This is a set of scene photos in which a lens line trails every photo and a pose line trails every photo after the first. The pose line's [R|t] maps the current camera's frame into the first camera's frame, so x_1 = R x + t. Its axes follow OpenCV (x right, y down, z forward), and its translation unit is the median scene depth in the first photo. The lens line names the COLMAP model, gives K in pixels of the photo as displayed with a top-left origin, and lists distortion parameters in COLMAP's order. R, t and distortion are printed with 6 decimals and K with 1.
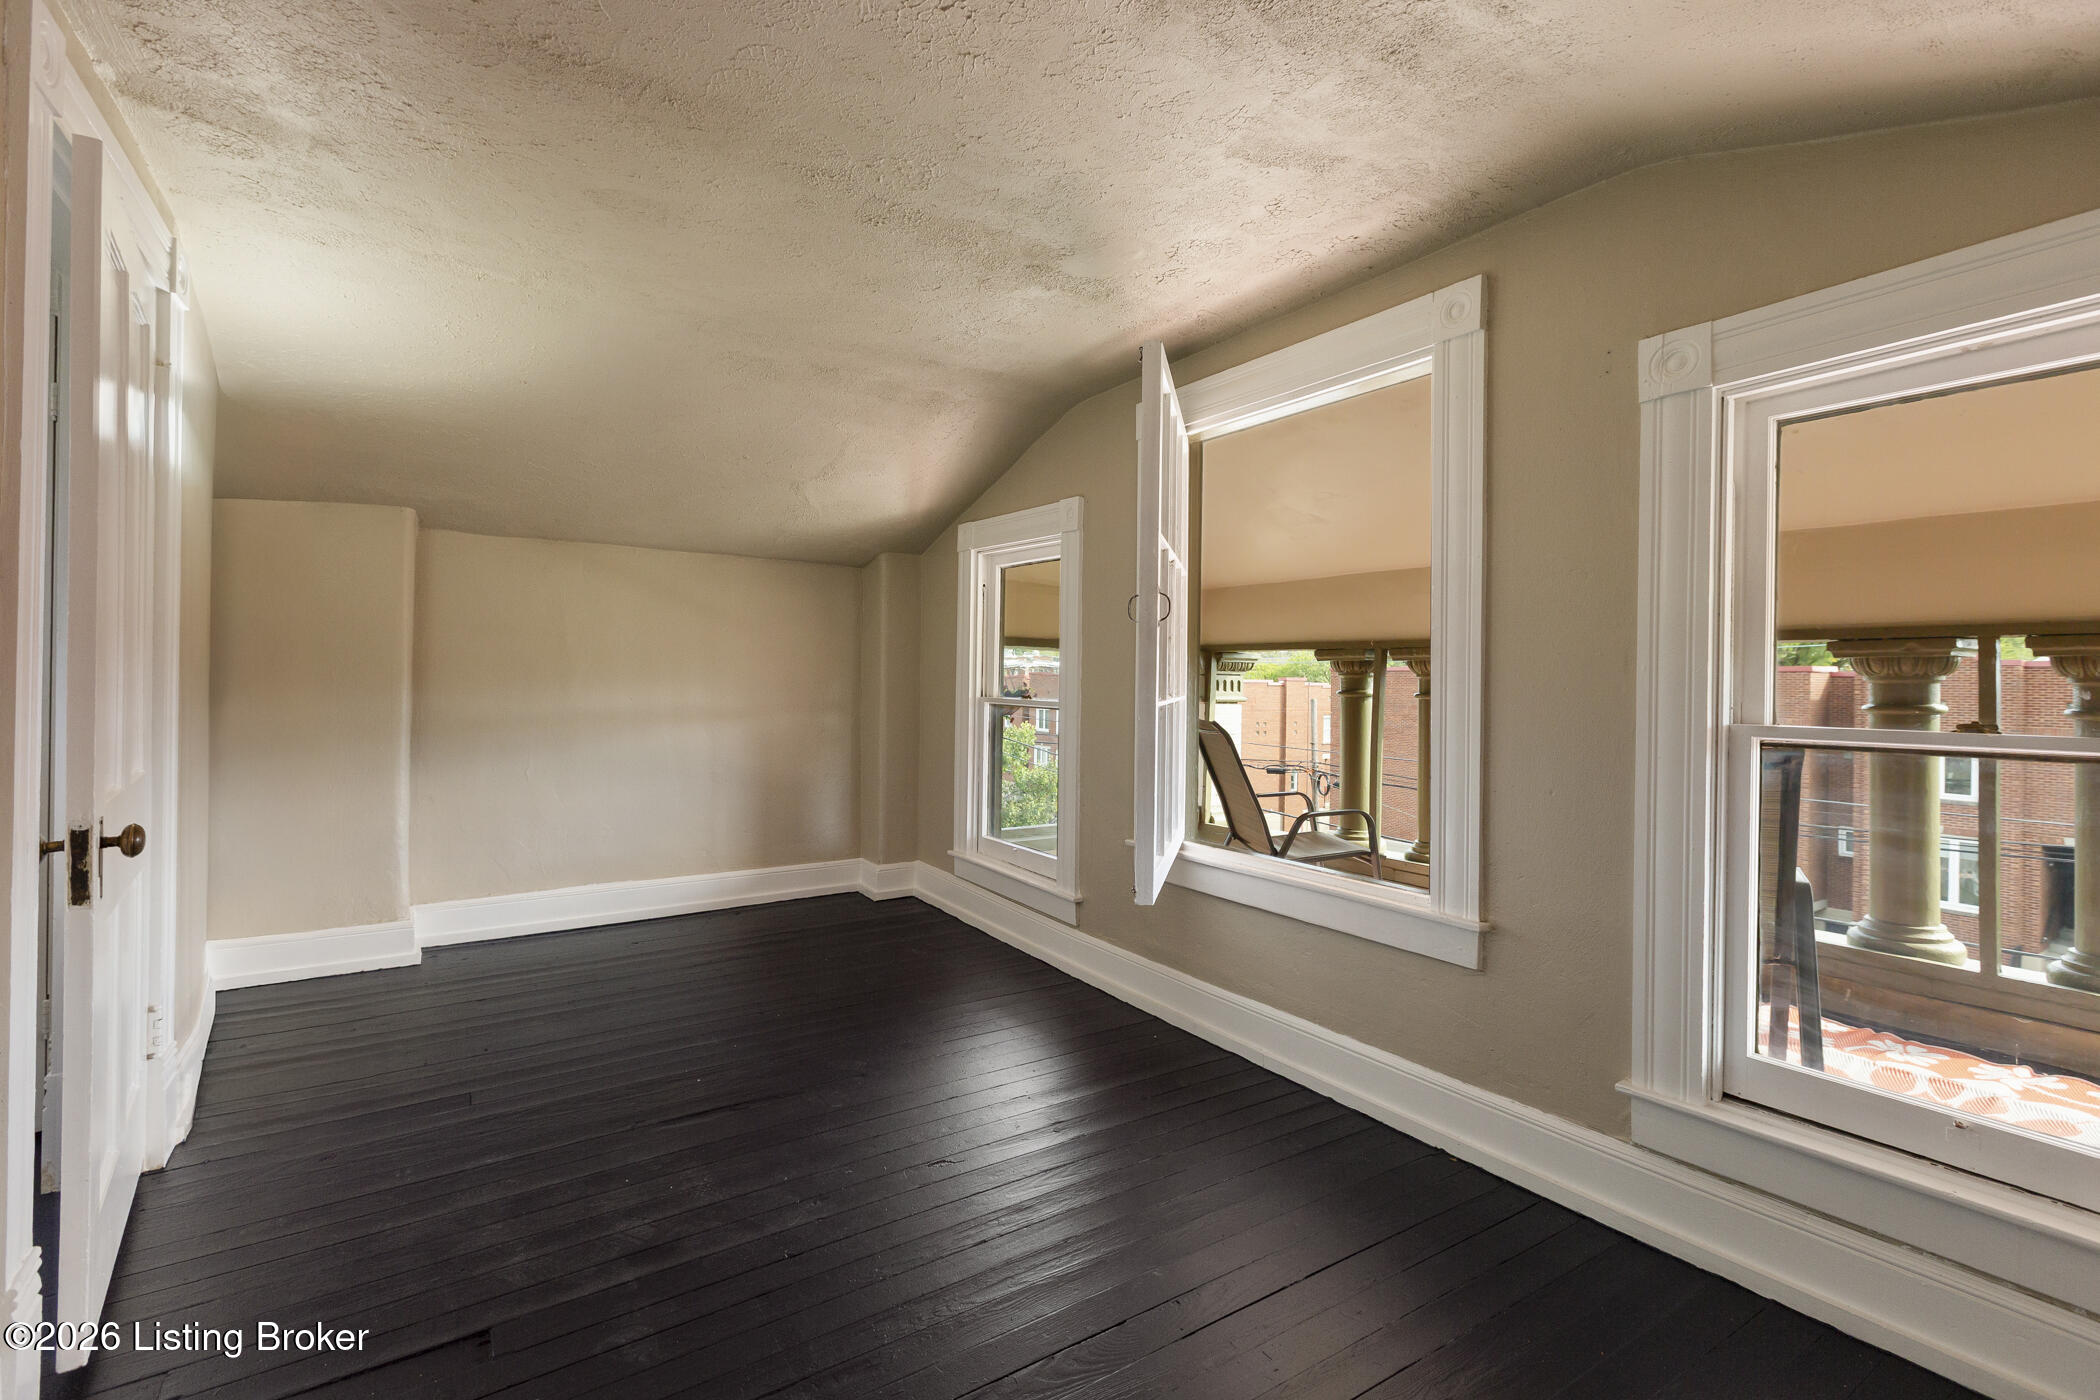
lens RADIAL K [[940.1, 0, 1054.8], [0, 940.1, 682.7], [0, 0, 1]] dist [0.007575, -0.001341]
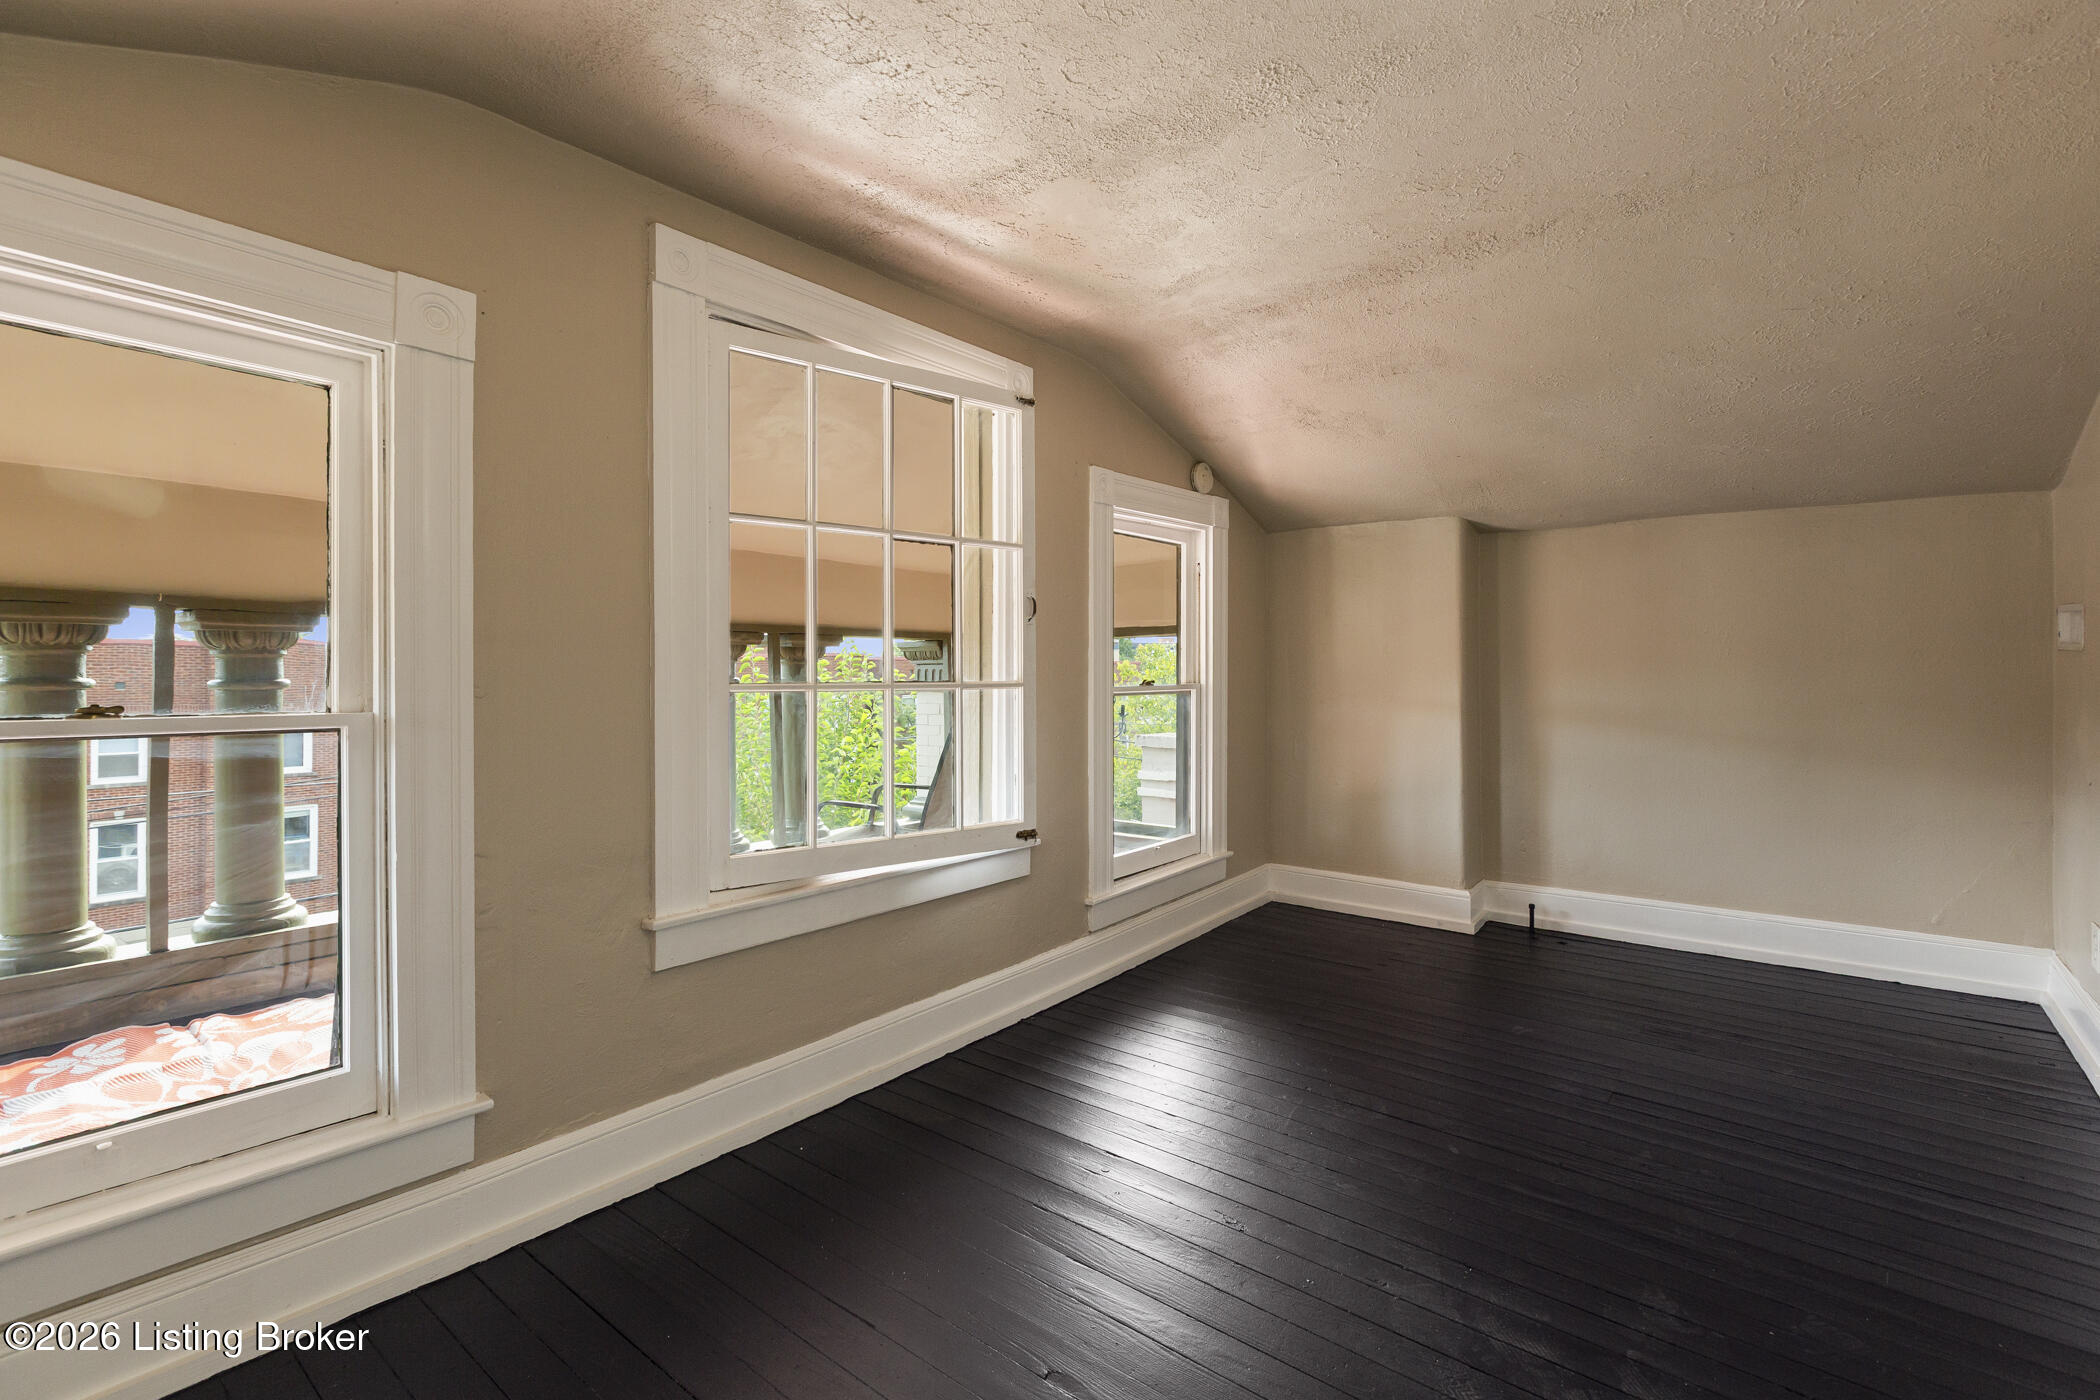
lens RADIAL K [[940.1, 0, 1111.3], [0, 940.1, 690.5], [0, 0, 1]] dist [0.007575, -0.001341]
pose [[-0.334572, -0.037249, 0.941634, -0.293925], [-0.005524, 0.999279, 0.037567, -0.006247], [-0.942354, 0.007368, -0.334537, 0.449473]]
